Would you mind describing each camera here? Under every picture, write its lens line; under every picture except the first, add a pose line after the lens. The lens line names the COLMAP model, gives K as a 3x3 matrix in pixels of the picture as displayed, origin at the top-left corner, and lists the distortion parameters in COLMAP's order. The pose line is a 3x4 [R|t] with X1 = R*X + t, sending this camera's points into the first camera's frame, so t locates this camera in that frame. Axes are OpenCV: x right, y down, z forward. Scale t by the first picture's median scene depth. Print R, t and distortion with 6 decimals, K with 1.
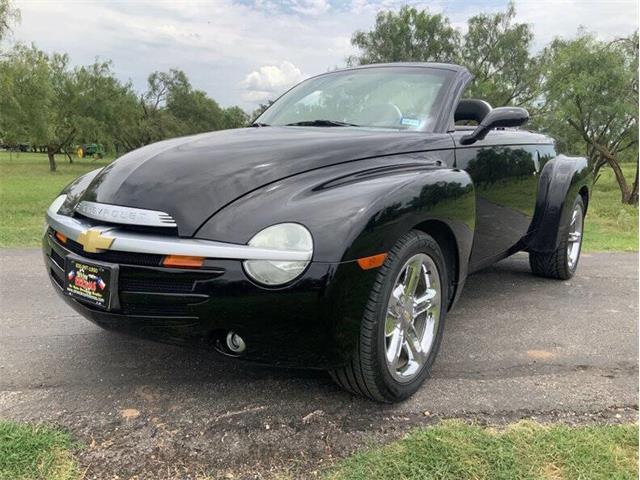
lens RADIAL K [[532.0, 0, 319.2], [0, 532.0, 254.8], [0, 0, 1]] dist [0.018986, -0.064089]
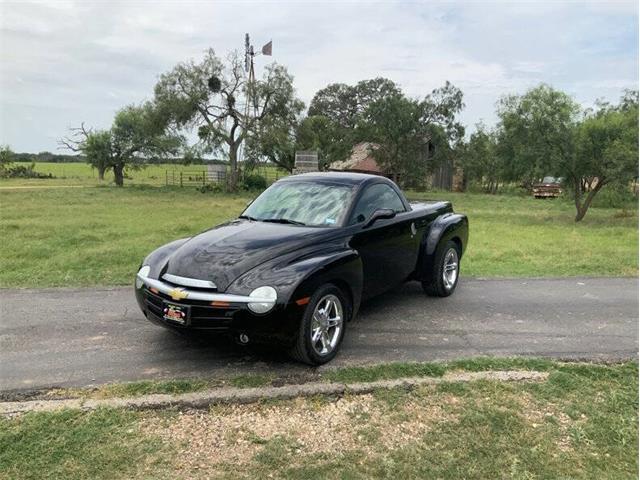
lens RADIAL K [[532.0, 0, 314.3], [0, 532.0, 237.9], [0, 0, 1]] dist [0.018986, -0.064089]
pose [[0.998936, -0.026930, 0.037434, 0.063669], [0.028474, 0.998739, -0.041345, -0.150370], [-0.036274, 0.042367, 0.998443, -1.207069]]
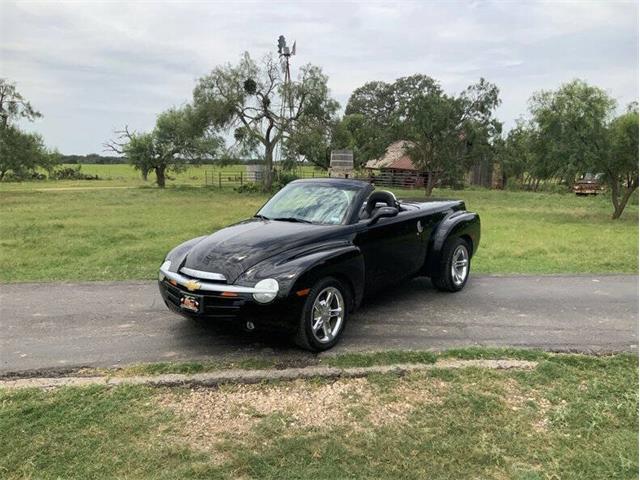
lens RADIAL K [[532.0, 0, 313.9], [0, 532.0, 241.9], [0, 0, 1]] dist [0.018986, -0.064089]
pose [[0.998831, -0.028529, -0.039010, 0.235104], [0.027221, 0.999063, -0.033659, -0.129250], [0.039934, 0.032558, 0.998672, -1.412538]]
